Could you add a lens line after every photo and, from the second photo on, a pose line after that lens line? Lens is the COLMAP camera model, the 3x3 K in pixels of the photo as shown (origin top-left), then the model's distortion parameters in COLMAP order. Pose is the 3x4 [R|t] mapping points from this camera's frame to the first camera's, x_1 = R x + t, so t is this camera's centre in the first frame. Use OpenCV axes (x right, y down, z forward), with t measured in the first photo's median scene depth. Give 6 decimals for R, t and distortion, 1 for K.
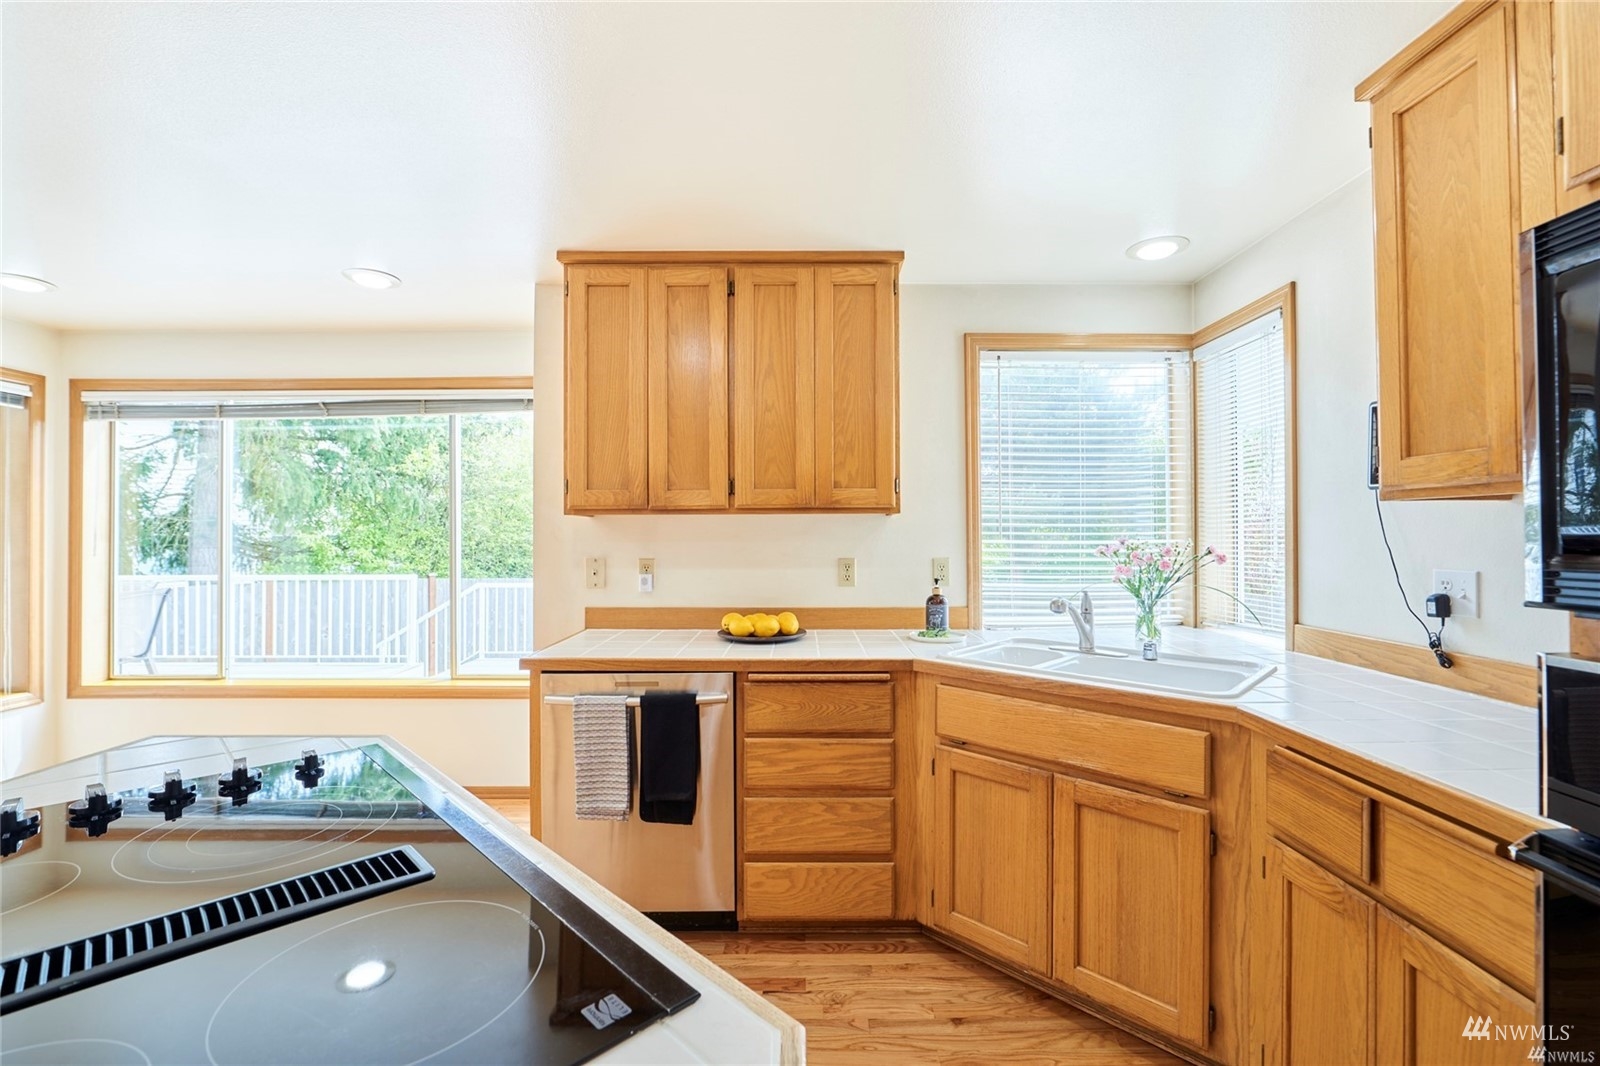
lens RADIAL K [[687.8, 0, 800.0], [0, 687.8, 533.0], [0, 0, 1]] dist [-0.011869, 0.000868]
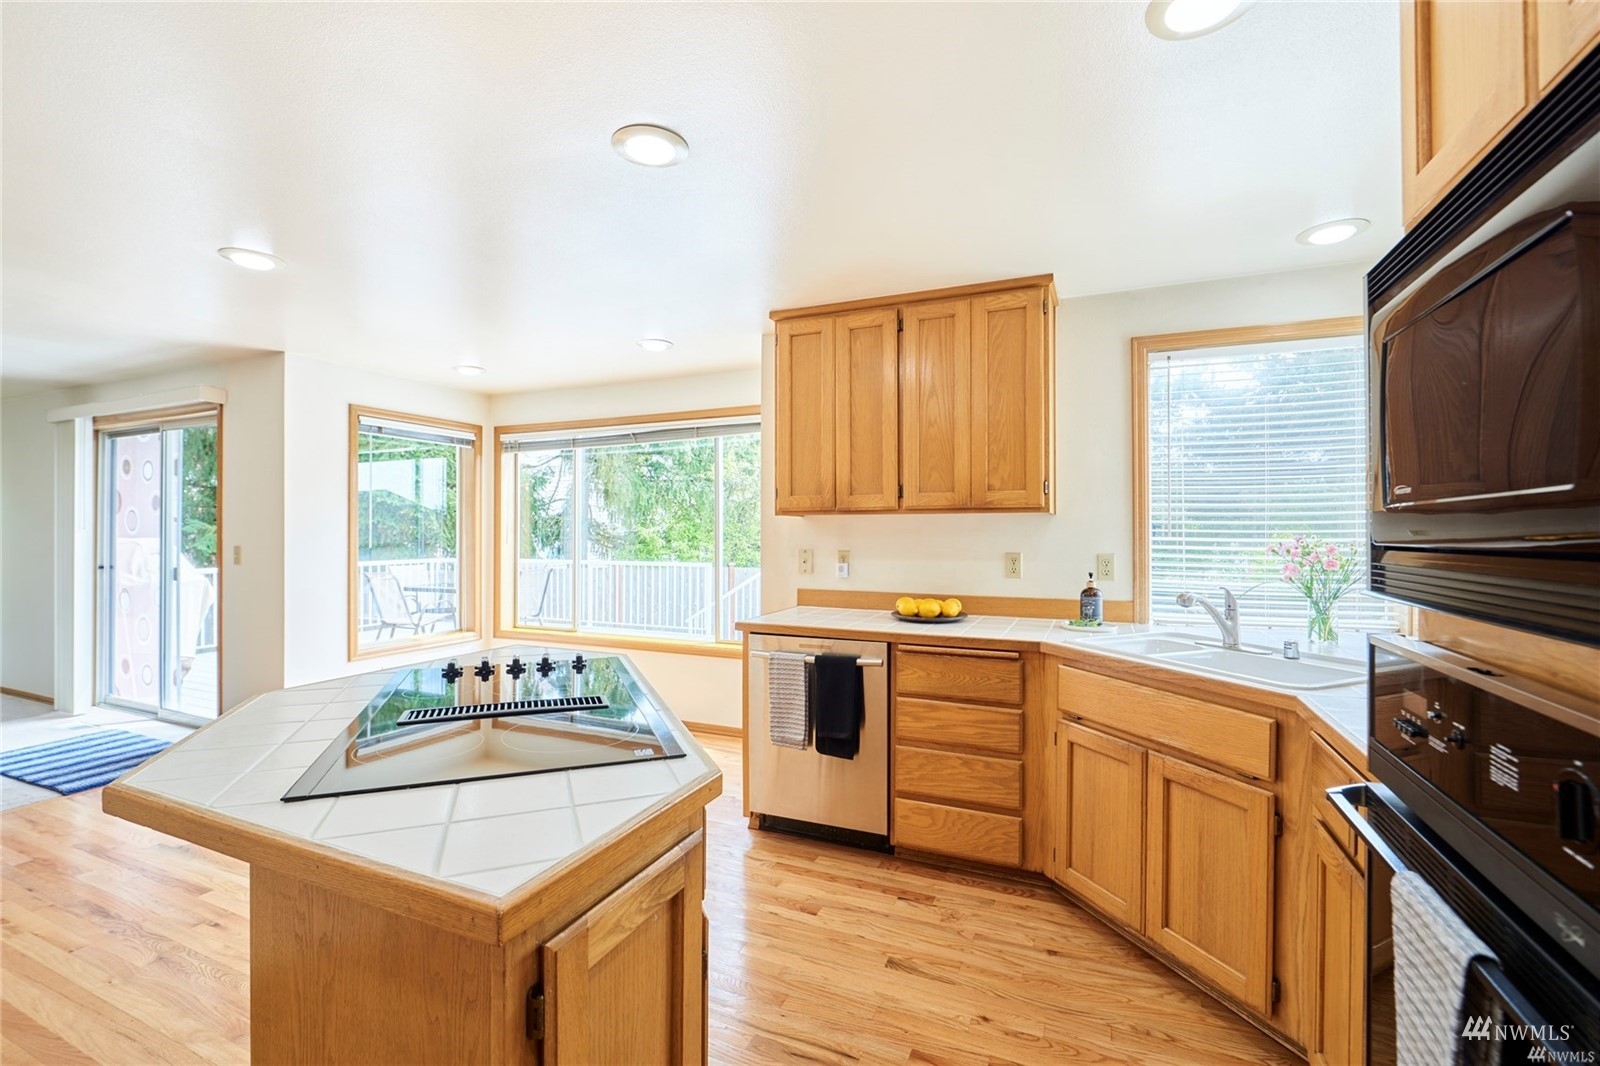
lens RADIAL K [[687.8, 0, 800.0], [0, 687.8, 533.0], [0, 0, 1]] dist [-0.011869, 0.000868]
pose [[0.914643, 0.004368, -0.404239, 0.226931], [-0.001901, 0.999977, 0.006503, -0.001741], [0.404258, -0.005179, 0.914630, -0.169234]]
